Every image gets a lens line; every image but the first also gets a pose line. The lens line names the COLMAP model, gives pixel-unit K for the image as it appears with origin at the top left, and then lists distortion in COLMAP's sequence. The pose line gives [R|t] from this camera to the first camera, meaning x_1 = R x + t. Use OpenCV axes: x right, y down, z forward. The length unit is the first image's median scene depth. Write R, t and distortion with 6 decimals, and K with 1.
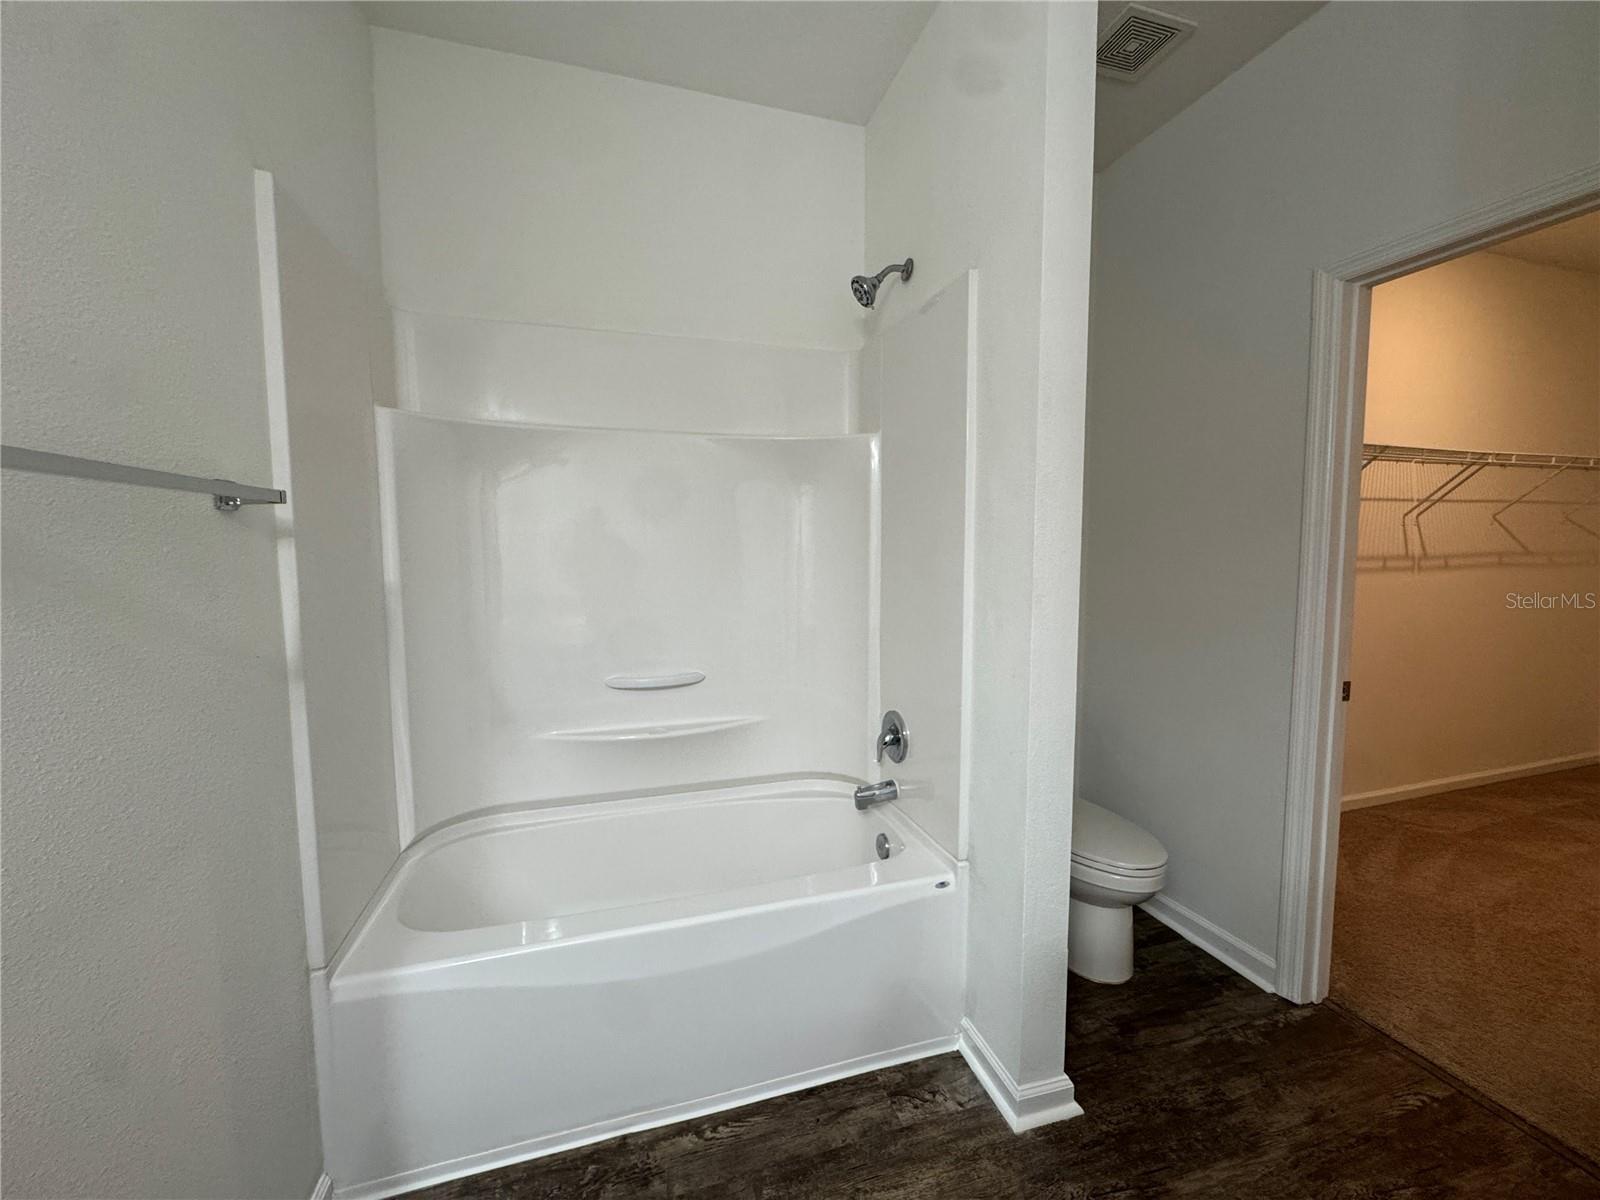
lens RADIAL K [[633.7, 0, 804.3], [0, 633.7, 603.8], [0, 0, 1]] dist [-0.007914, 0.000448]
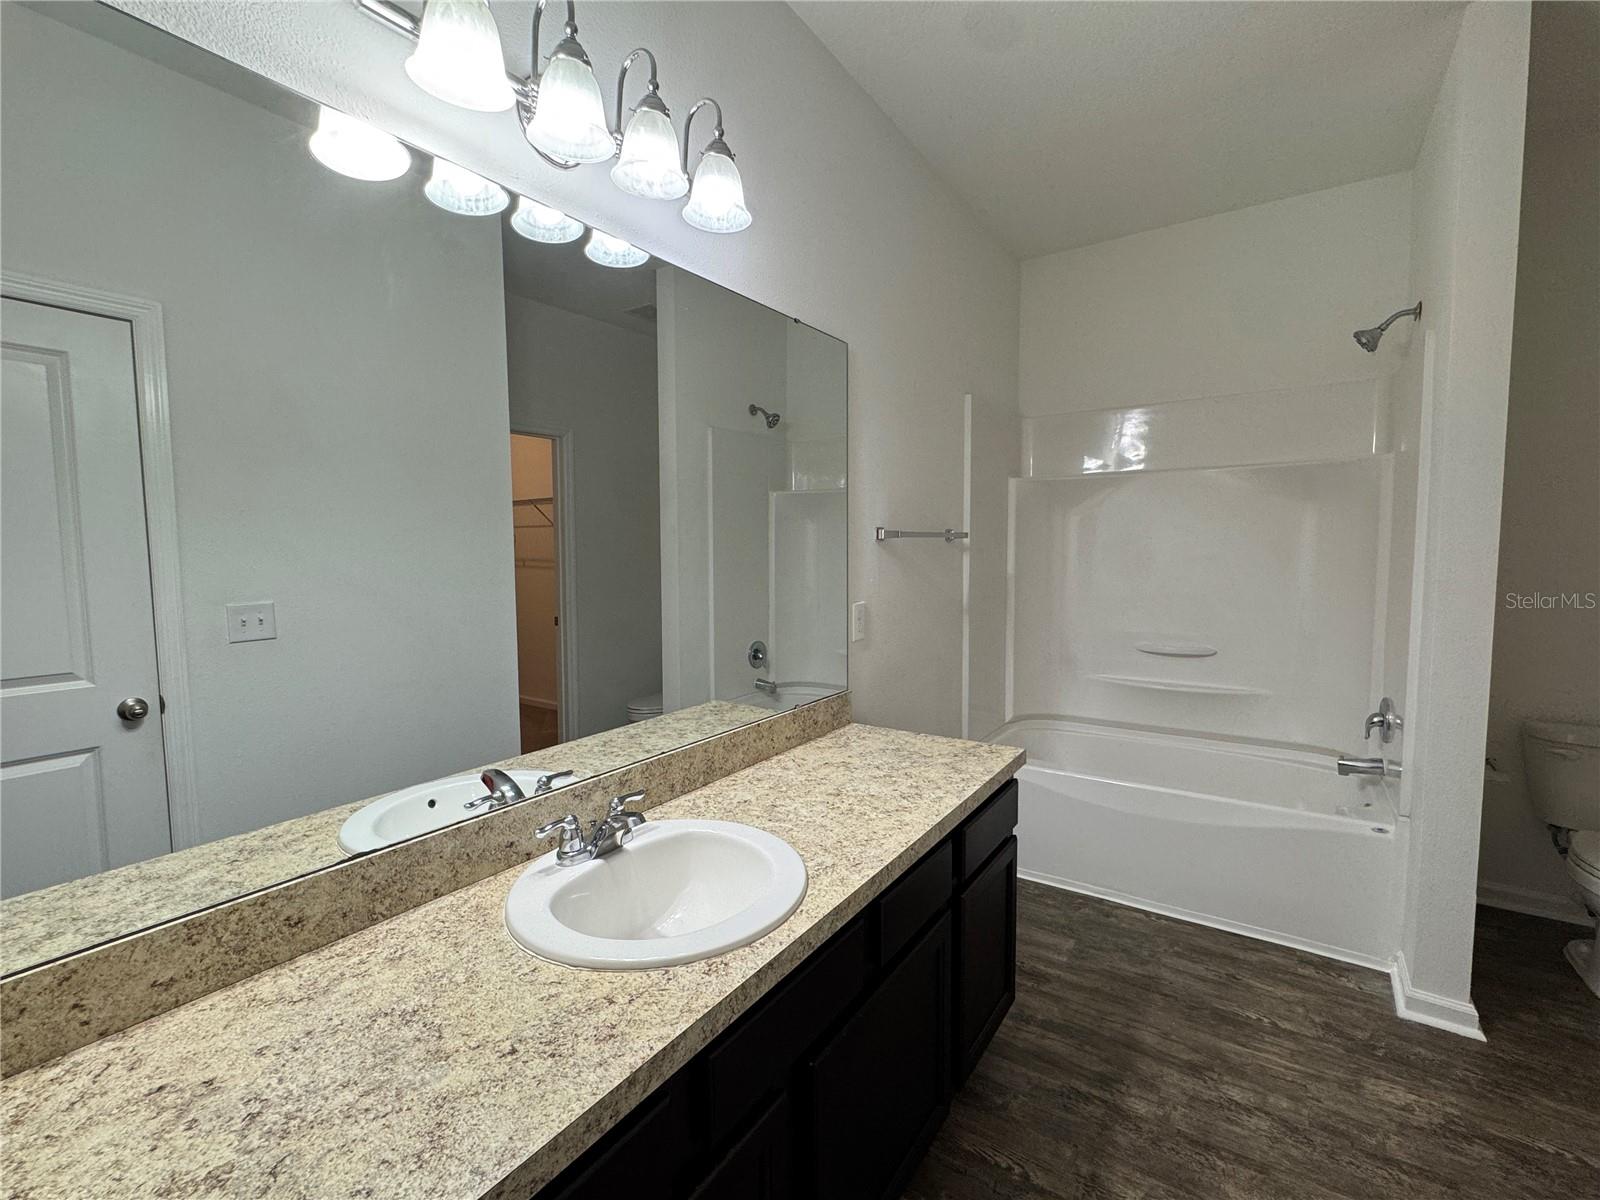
lens RADIAL K [[702.0, 0, 799.6], [0, 702.0, 602.5], [0, 0, 1]] dist [0.021122, 0.000619]
pose [[0.614255, 0.056045, -0.787115, 0.500783], [-0.057483, 0.998003, 0.026202, 0.027954], [0.787011, 0.029151, 0.616250, -0.634721]]
